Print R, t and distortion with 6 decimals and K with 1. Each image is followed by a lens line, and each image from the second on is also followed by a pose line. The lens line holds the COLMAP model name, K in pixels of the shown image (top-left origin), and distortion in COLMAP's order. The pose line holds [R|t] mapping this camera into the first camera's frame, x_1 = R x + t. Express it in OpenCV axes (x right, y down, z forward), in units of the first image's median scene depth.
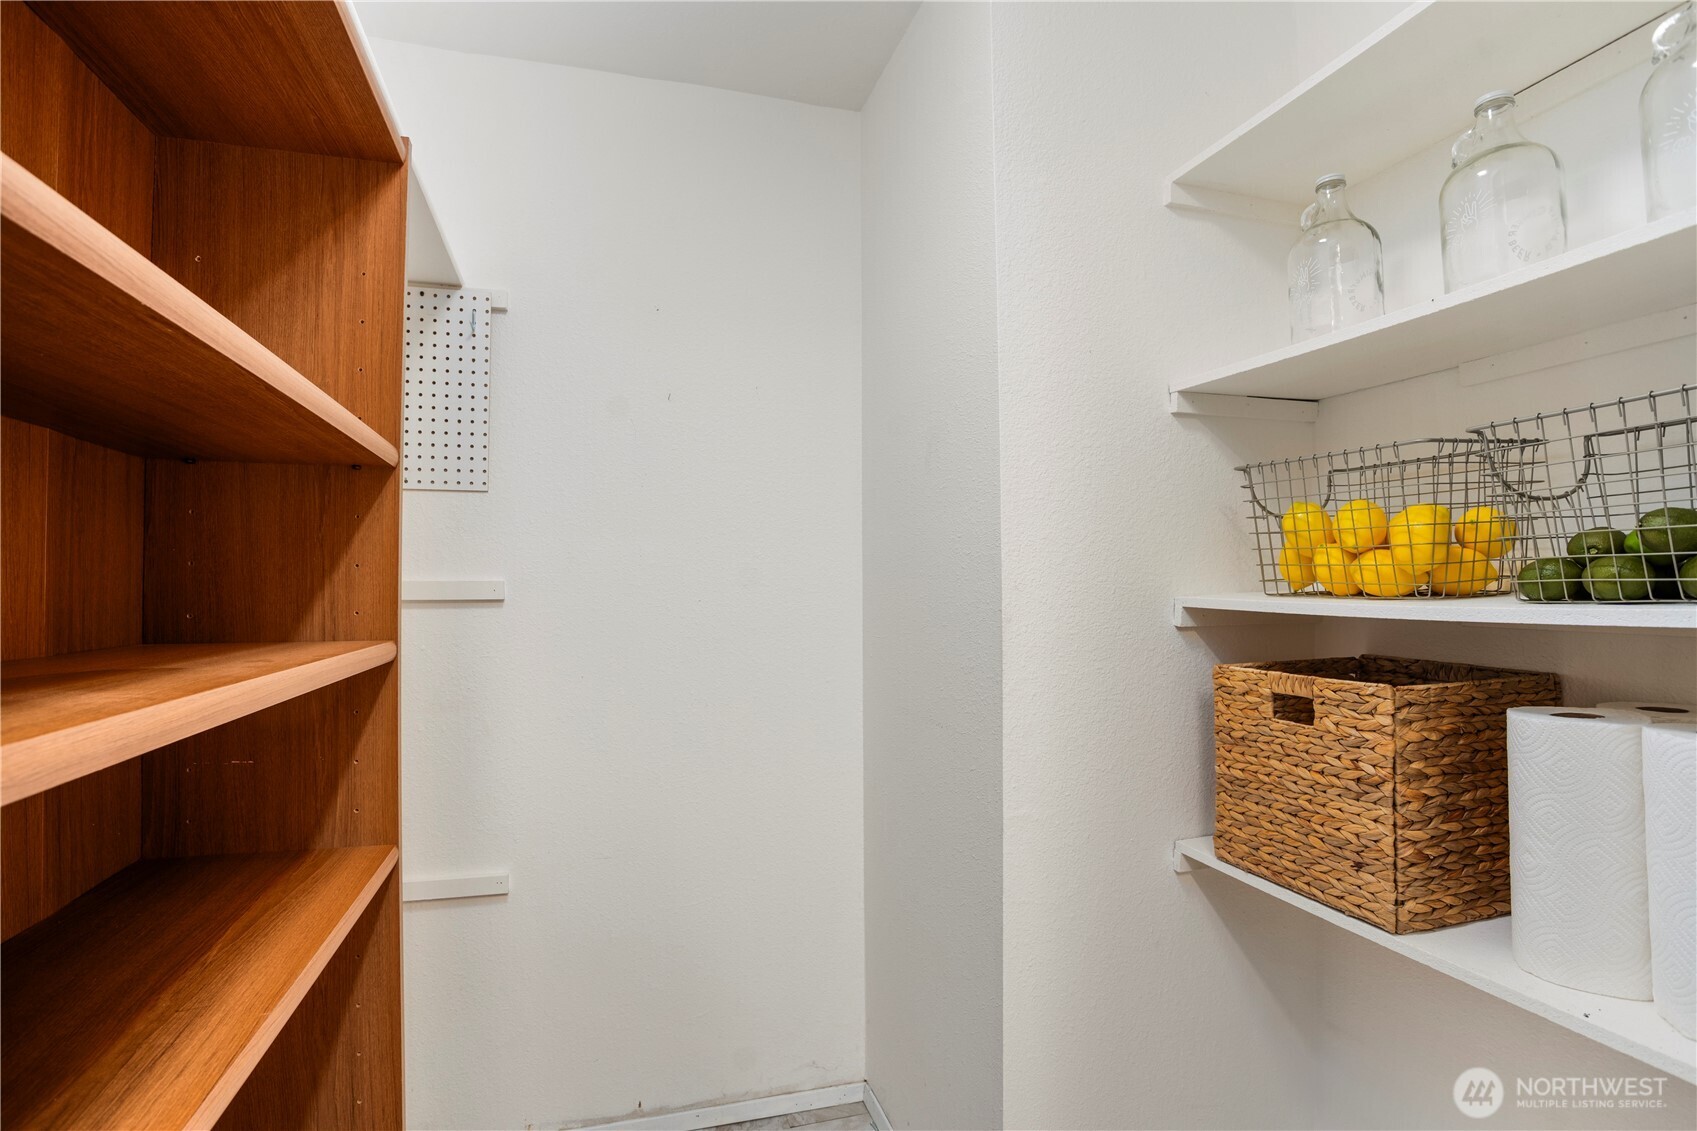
lens RADIAL K [[856.5, 0, 846.8], [0, 856.5, 562.3], [0, 0, 1]] dist [-0.068776, 0.025180]
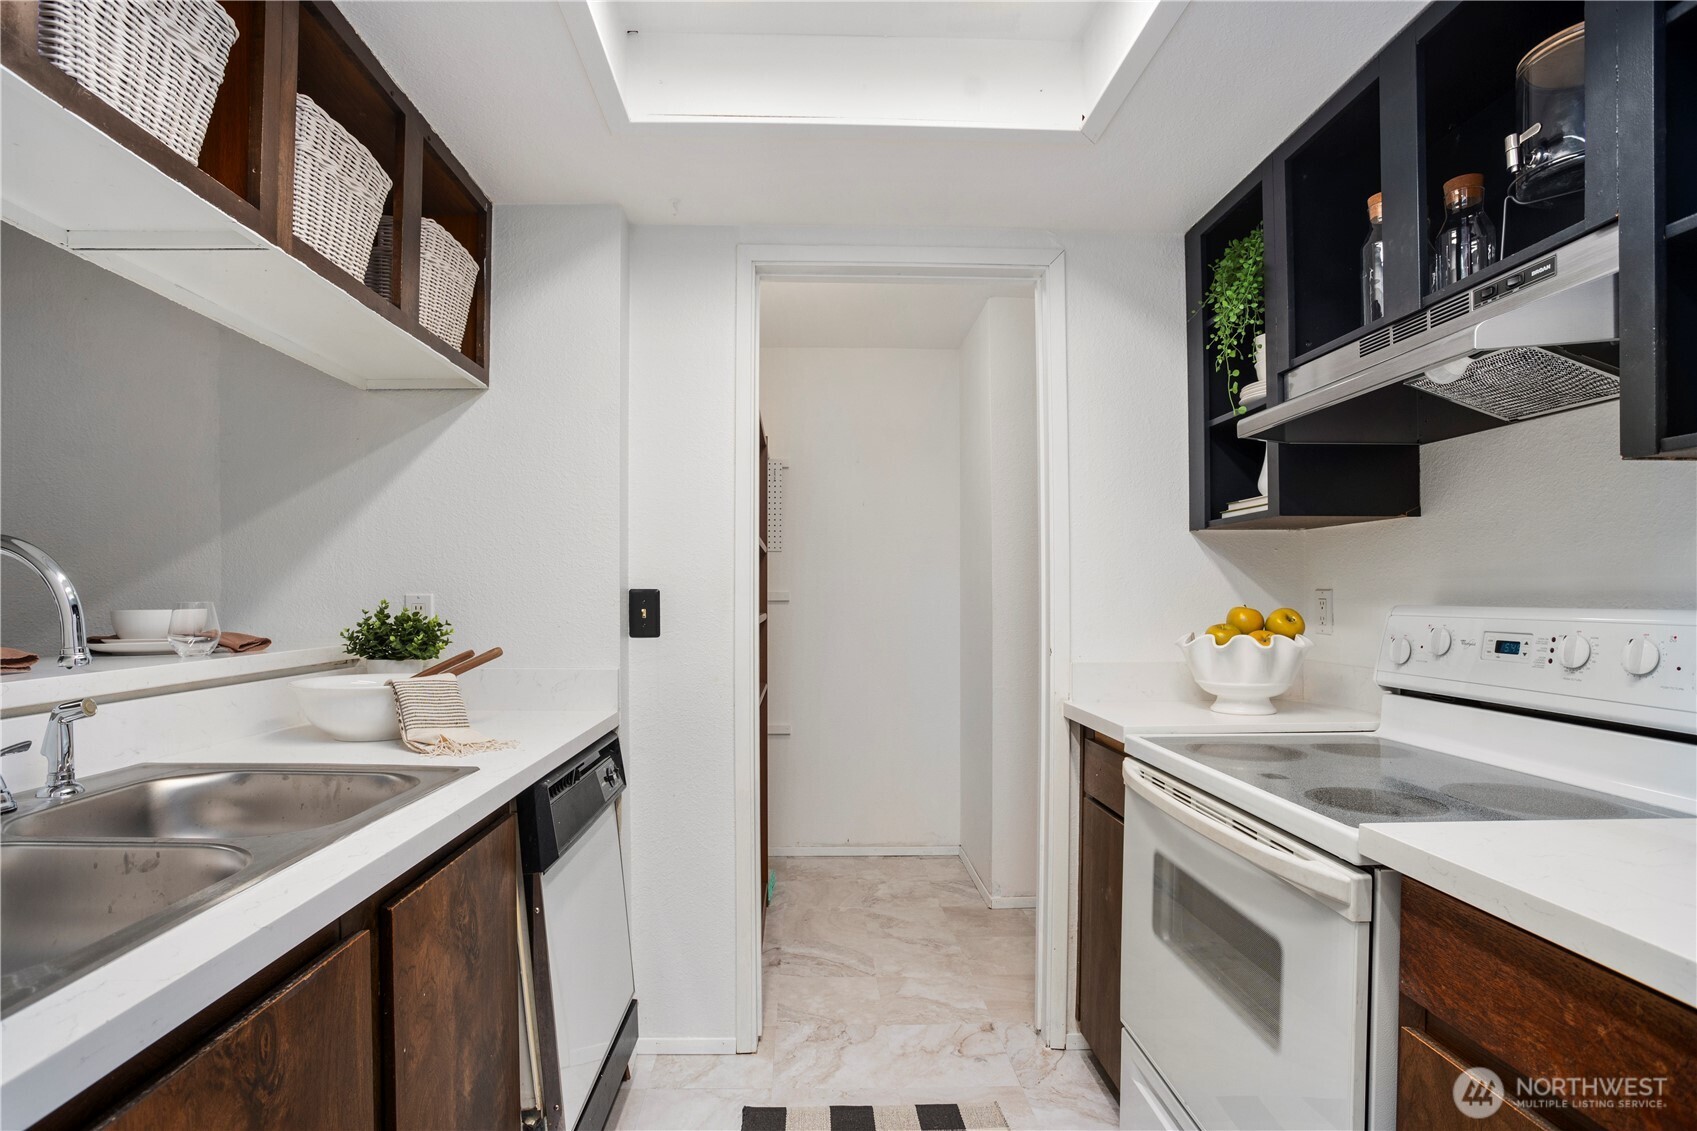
lens RADIAL K [[856.5, 0, 847.4], [0, 856.5, 581.2], [0, 0, 1]] dist [-0.068776, 0.025180]
pose [[0.971594, -0.007206, -0.236544, 0.264522], [0.010416, 0.999870, 0.012322, -0.033311], [0.236425, -0.014436, 0.971543, -1.088168]]
